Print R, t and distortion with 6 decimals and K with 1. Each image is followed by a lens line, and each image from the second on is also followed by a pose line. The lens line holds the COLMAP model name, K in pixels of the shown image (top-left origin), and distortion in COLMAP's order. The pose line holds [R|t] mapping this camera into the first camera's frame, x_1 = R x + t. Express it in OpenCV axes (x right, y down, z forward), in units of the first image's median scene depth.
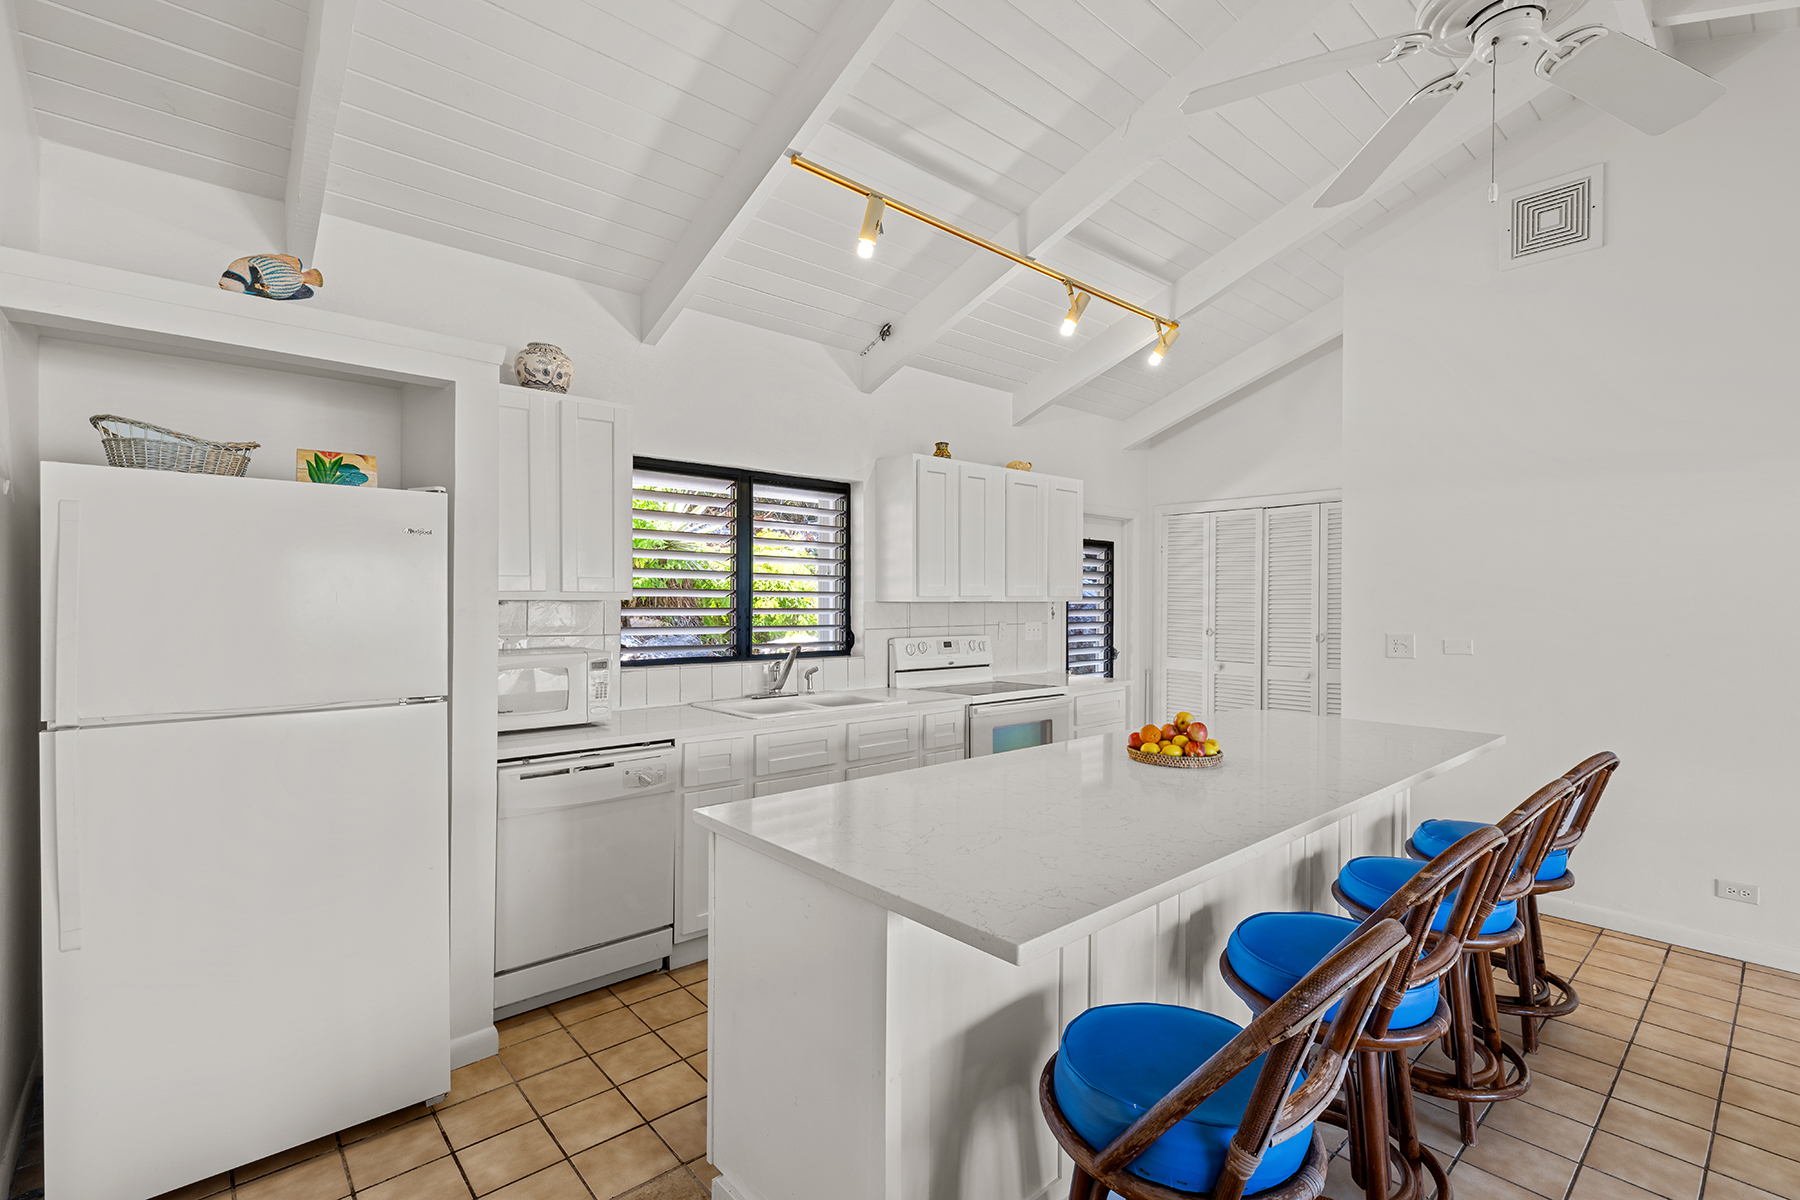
lens RADIAL K [[812.4, 0, 900.0], [0, 812.4, 600.0], [0, 0, 1]] dist [0.000389, 0.000255]
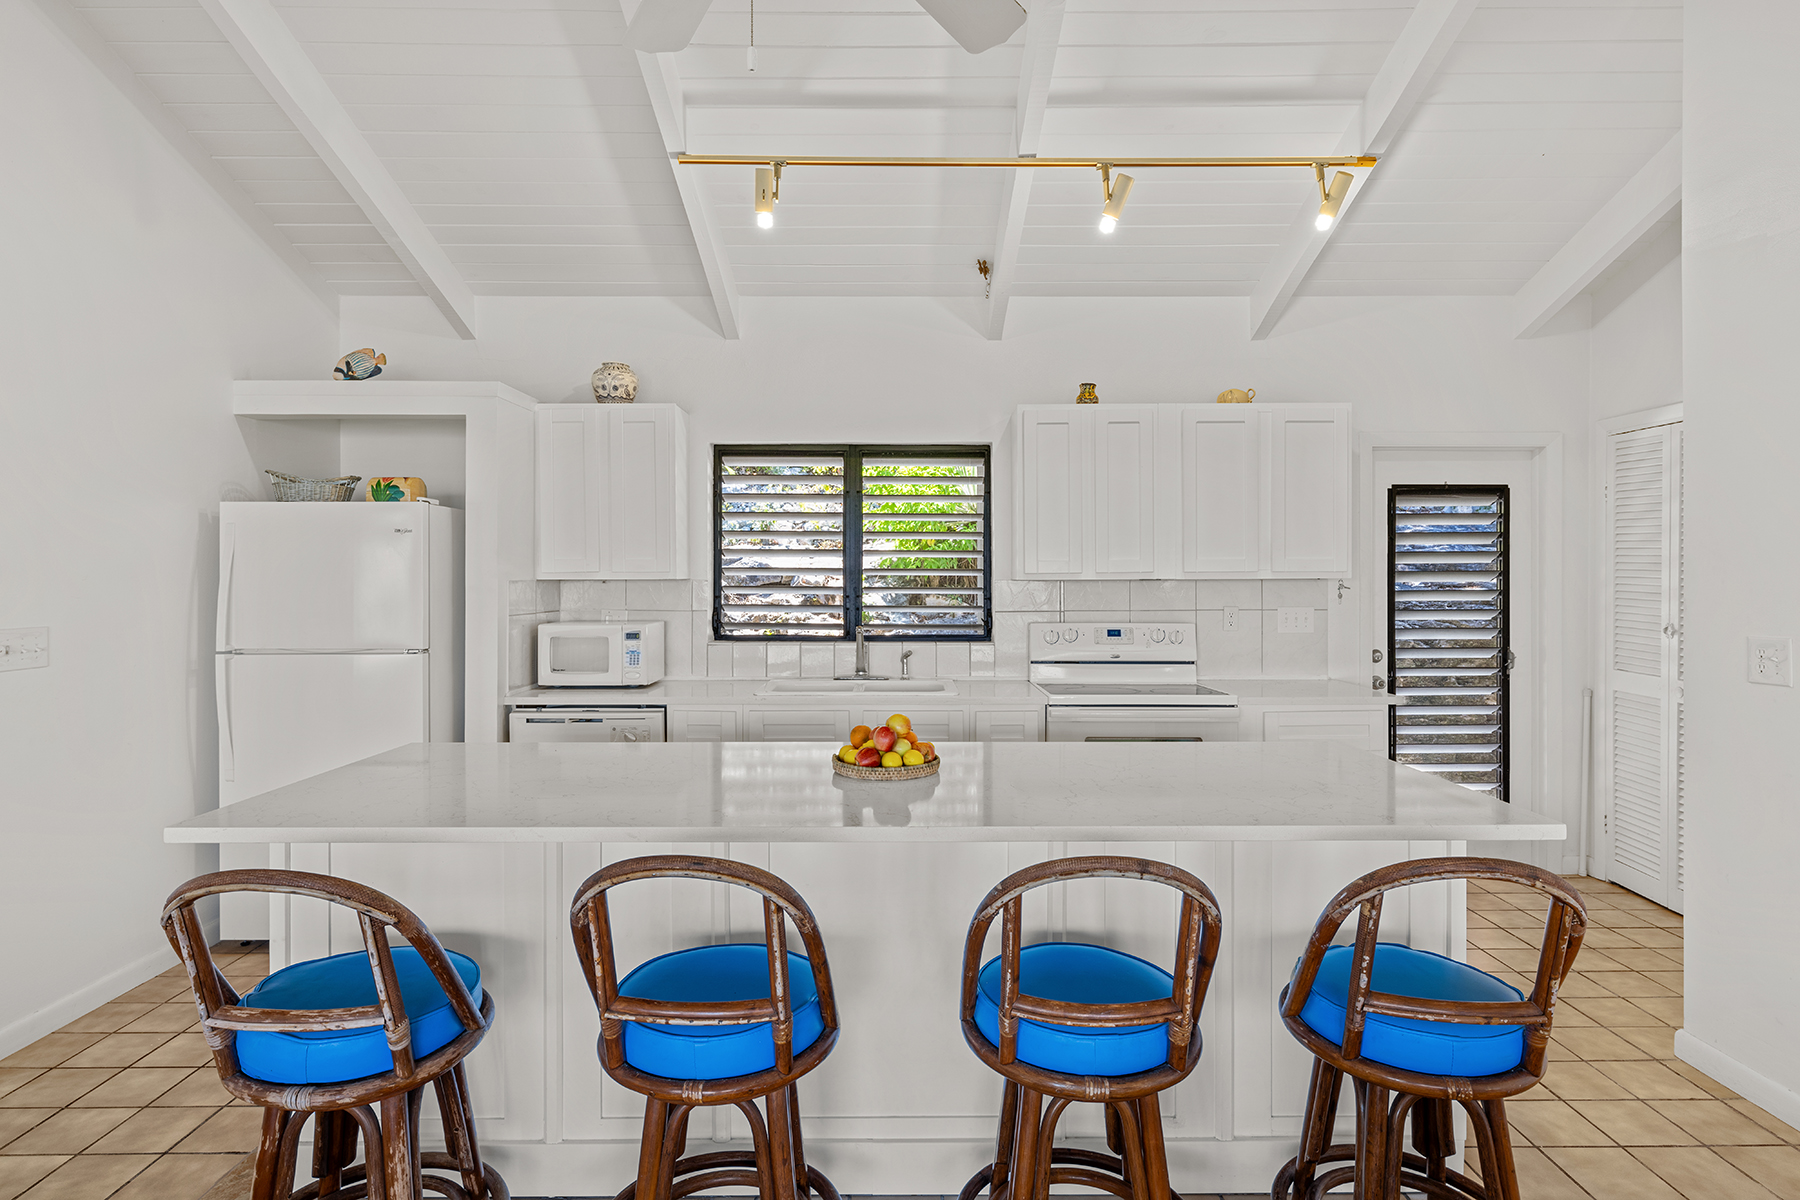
lens RADIAL K [[973.1, 0, 900.8], [0, 973.1, 575.2], [0, 0, 1]] dist [0.000139, -0.000137]
pose [[0.750505, -0.006021, -0.660838, 0.558594], [0.003631, 0.999981, -0.004988, 0.001956], [0.660855, 0.001344, 0.750512, 0.148595]]
